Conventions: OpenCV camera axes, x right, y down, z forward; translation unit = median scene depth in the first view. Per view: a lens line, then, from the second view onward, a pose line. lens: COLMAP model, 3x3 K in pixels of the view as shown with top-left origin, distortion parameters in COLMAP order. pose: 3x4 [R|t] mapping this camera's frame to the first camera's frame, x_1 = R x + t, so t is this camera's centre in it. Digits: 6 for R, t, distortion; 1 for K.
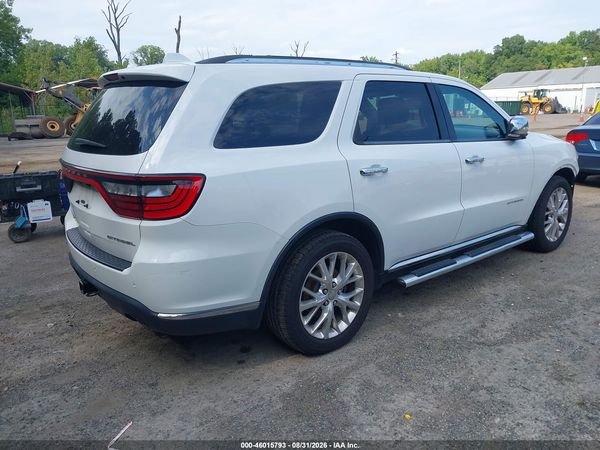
lens RADIAL K [[470.7, 0, 295.3], [0, 470.7, 226.9], [0, 0, 1]] dist [0.001757, 0.006867]
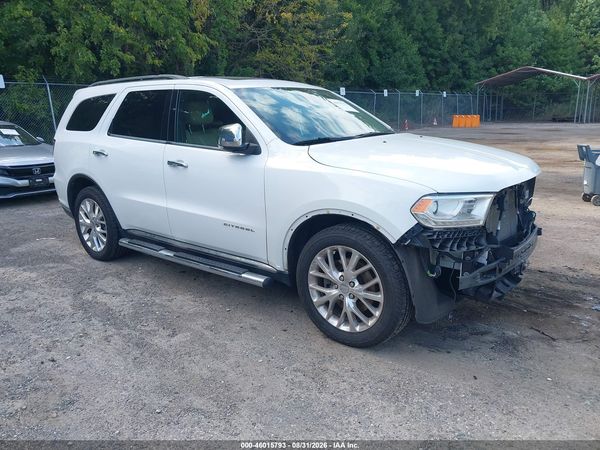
lens RADIAL K [[470.7, 0, 299.6], [0, 470.7, 221.8], [0, 0, 1]] dist [0.001757, 0.006867]
pose [[0.211322, 0.248259, -0.945363, 1.600874], [-0.222642, 0.954005, 0.200760, -0.319034], [0.951721, 0.168053, 0.256875, 1.125646]]
